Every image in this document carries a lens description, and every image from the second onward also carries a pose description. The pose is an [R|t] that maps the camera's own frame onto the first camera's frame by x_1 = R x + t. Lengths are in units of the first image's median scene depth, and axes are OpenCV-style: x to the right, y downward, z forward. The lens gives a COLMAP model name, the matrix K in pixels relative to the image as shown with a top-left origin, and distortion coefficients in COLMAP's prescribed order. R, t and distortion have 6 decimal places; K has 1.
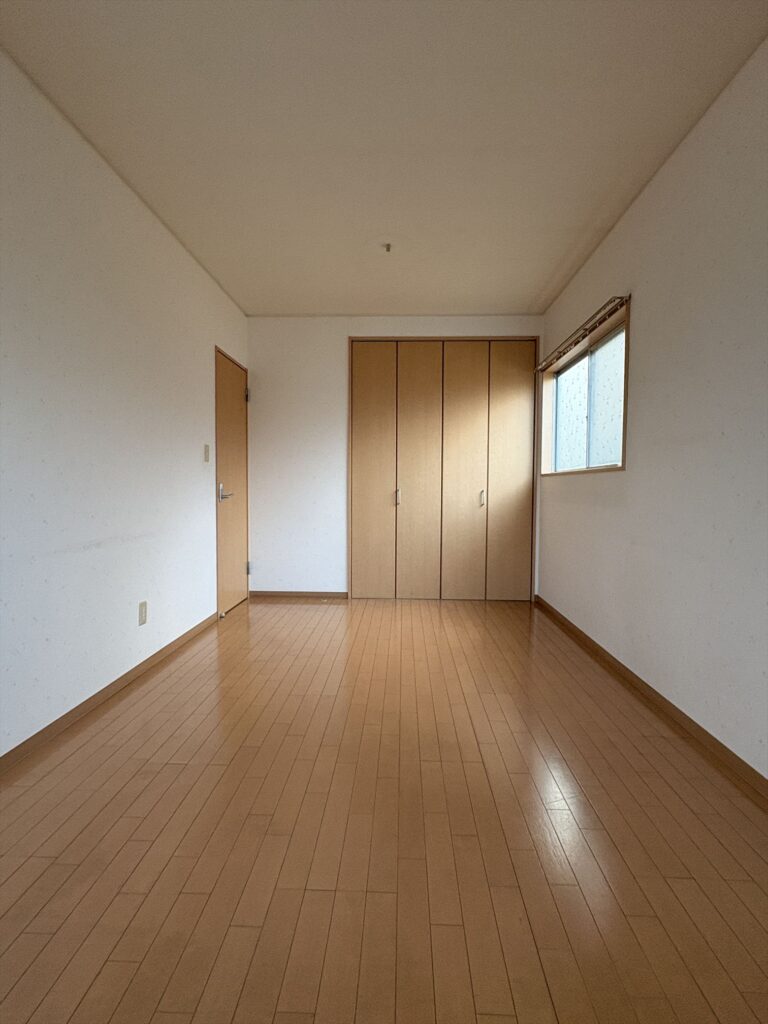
lens RADIAL K [[524.8, 0, 383.8], [0, 524.8, 513.9], [0, 0, 1]] dist [-0.000293, 0.000008]
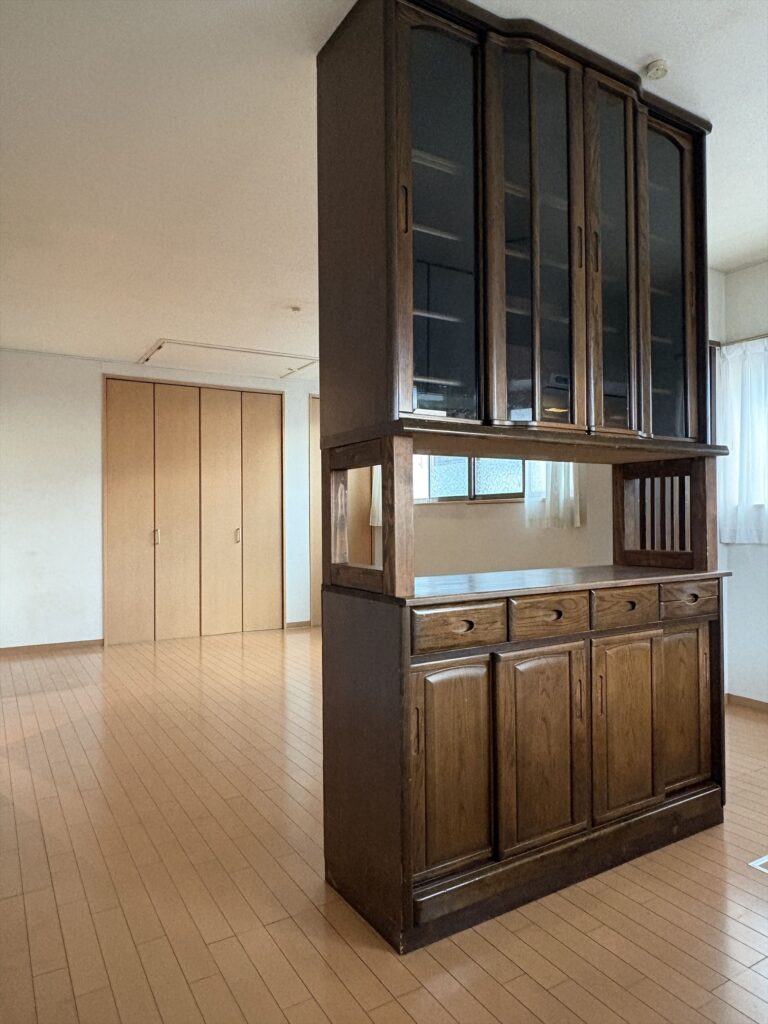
lens RADIAL K [[668.4, 0, 384.1], [0, 668.4, 514.2], [0, 0, 1]] dist [0.004148, -0.005286]
pose [[0.835075, -0.010209, 0.550042, -0.311086], [0.039834, 0.998325, -0.041948, -0.004749], [-0.548692, 0.056940, 0.834083, -0.299852]]
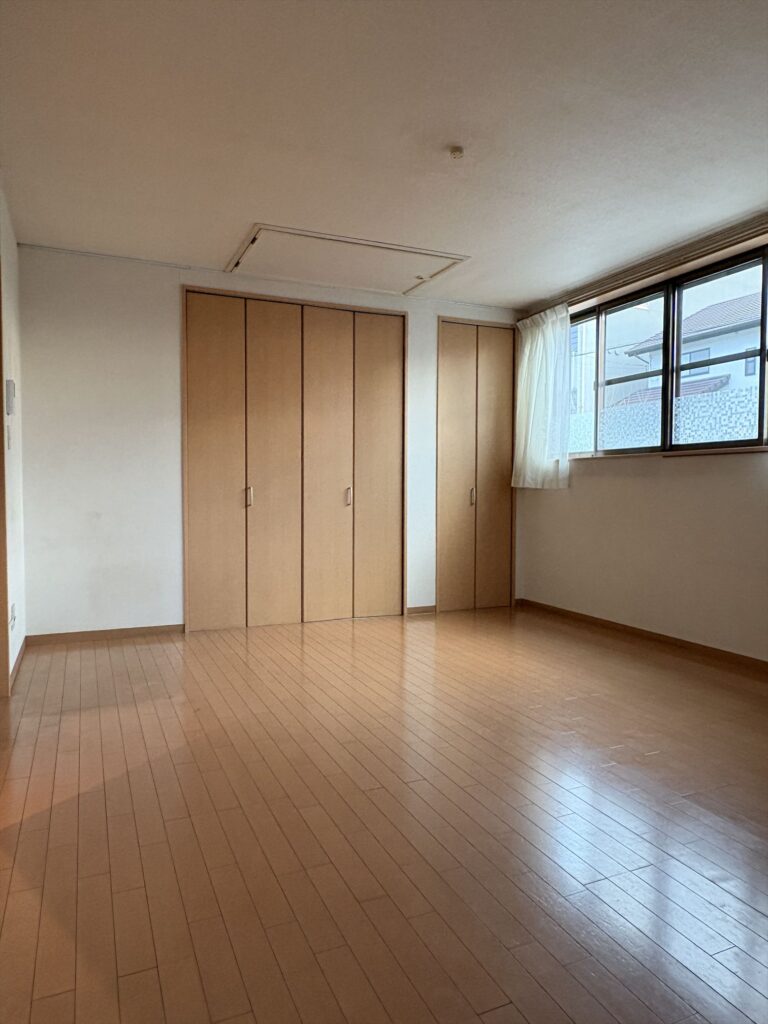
lens RADIAL K [[668.4, 0, 386.7], [0, 668.4, 510.9], [0, 0, 1]] dist [0.004148, -0.005286]
pose [[0.894054, -0.021094, 0.447462, -0.237016], [0.024985, 0.999684, -0.002794, -0.002795], [-0.447262, 0.013677, 0.894298, 0.013113]]
